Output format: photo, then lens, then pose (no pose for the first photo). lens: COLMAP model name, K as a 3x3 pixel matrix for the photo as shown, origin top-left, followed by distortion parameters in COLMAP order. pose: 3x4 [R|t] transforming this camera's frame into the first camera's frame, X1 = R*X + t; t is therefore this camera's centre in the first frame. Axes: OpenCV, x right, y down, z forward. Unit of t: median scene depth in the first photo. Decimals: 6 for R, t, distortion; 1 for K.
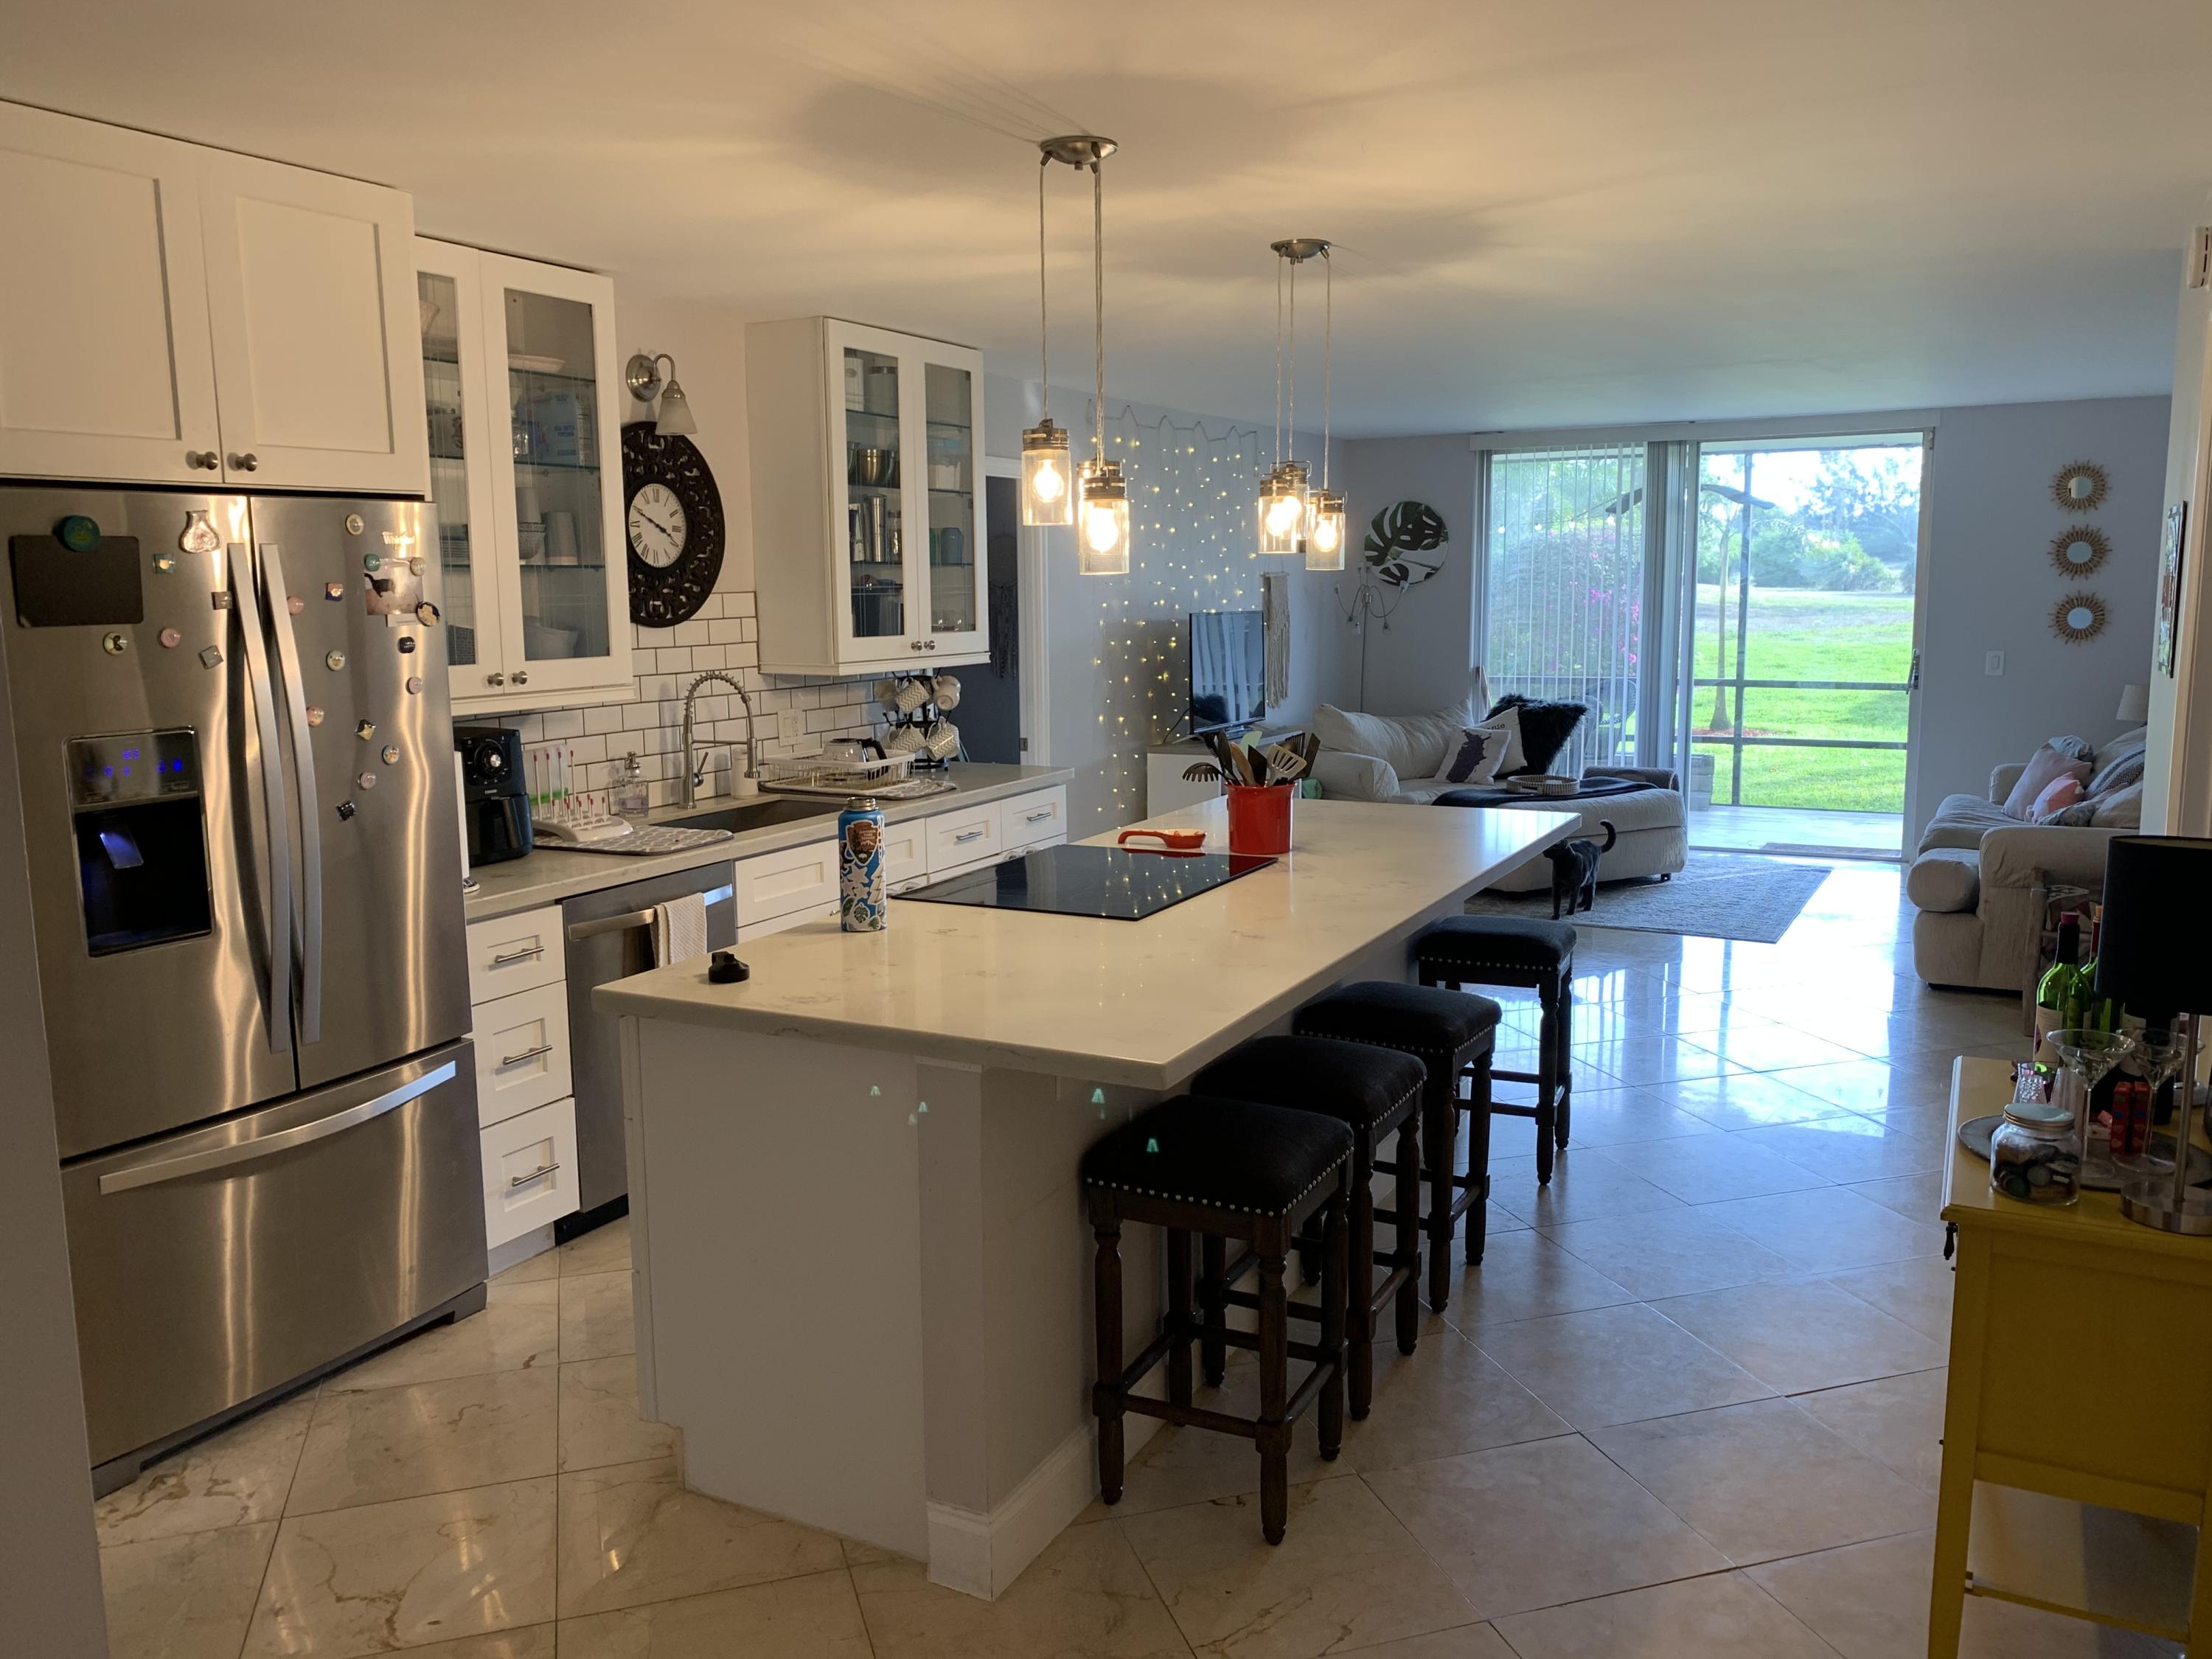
lens RADIAL K [[1681.1, 0, 1096.8], [0, 1681.1, 825.9], [0, 0, 1]] dist [0.028176, -0.031834]
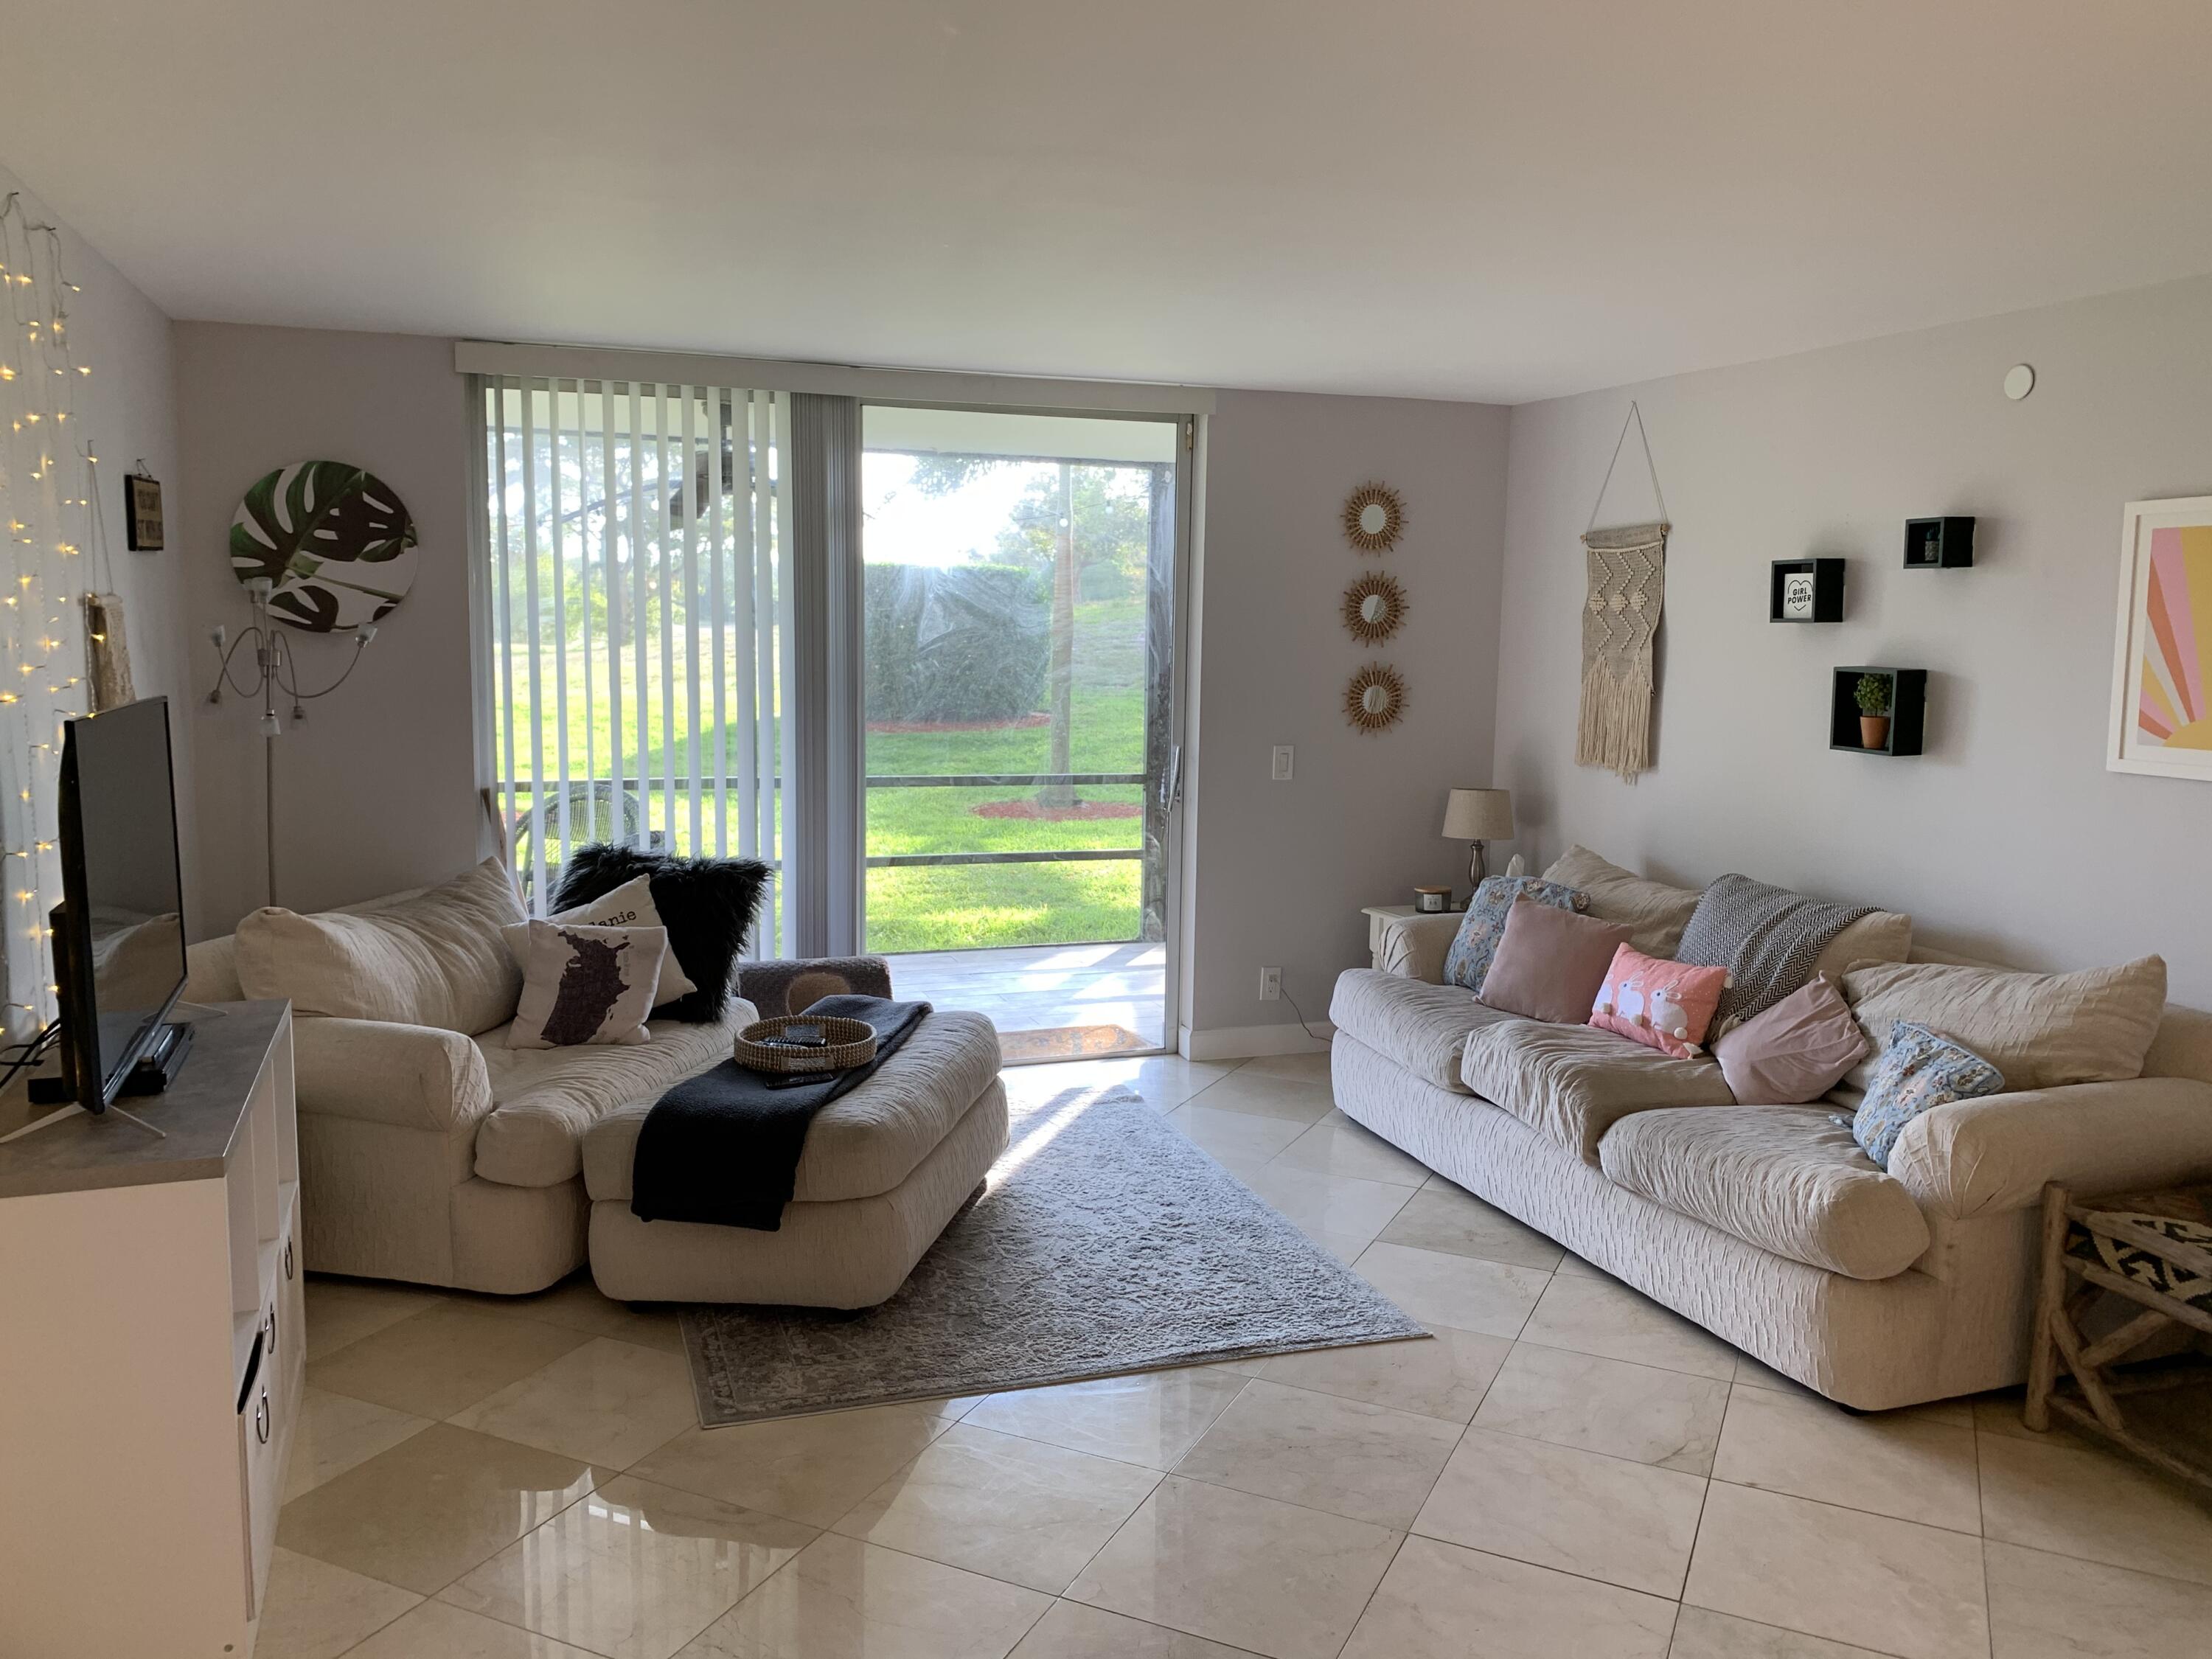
lens RADIAL K [[1681.1, 0, 1052.2], [0, 1681.1, 835.0], [0, 0, 1]] dist [0.028176, -0.031834]
pose [[0.688319, -0.068538, 0.722163, -0.069028], [0.081879, 0.996505, 0.016534, -0.156325], [-0.720772, 0.047749, 0.691525, 1.070182]]
